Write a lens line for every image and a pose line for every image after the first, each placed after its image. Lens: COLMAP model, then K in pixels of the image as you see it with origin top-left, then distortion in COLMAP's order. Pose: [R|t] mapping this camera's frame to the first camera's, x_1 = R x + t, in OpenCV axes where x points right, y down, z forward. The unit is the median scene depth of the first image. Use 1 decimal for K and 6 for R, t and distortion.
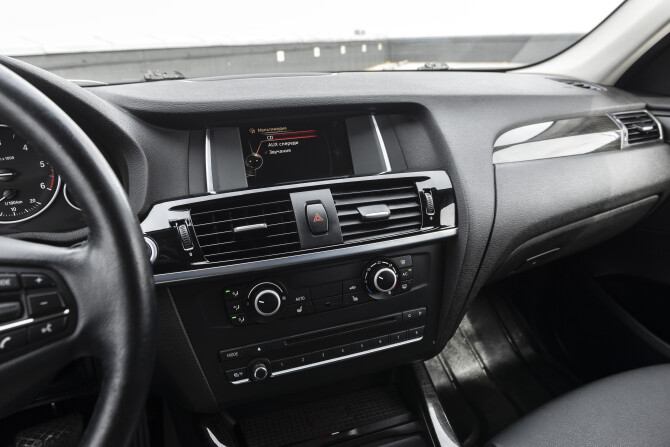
lens RADIAL K [[452.4, 0, 335.0], [0, 452.4, 223.5], [0, 0, 1]] dist [0.003143, 0.001745]
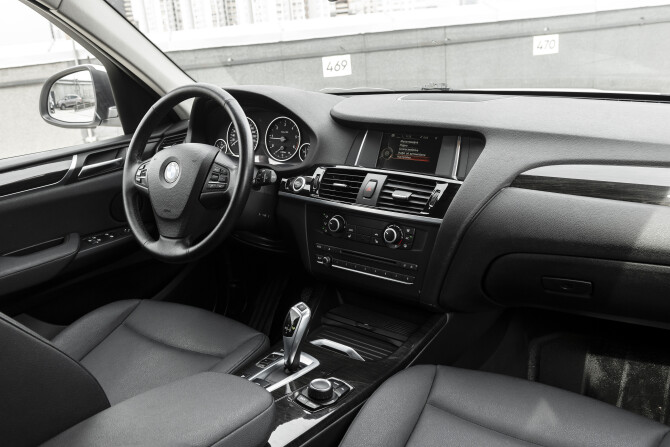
lens RADIAL K [[608.1, 0, 335.0], [0, 608.1, 223.5], [0, 0, 1]] dist [-0.002828, 0.000461]
pose [[0.550956, 0.257157, -0.793925, 1.671228], [-0.258873, 0.957075, 0.130353, -0.146995], [0.793367, 0.133707, 0.593878, -0.457781]]
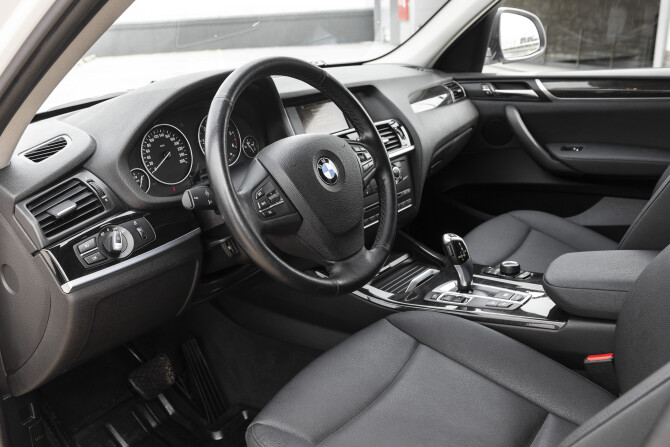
lens RADIAL K [[608.1, 0, 335.0], [0, 608.1, 223.5], [0, 0, 1]] dist [-0.002828, 0.000461]
pose [[0.852143, -0.189297, 0.487872, -1.356713], [0.220681, 0.975321, -0.007022, 0.282482], [-0.474502, 0.113648, 0.872887, -1.070820]]
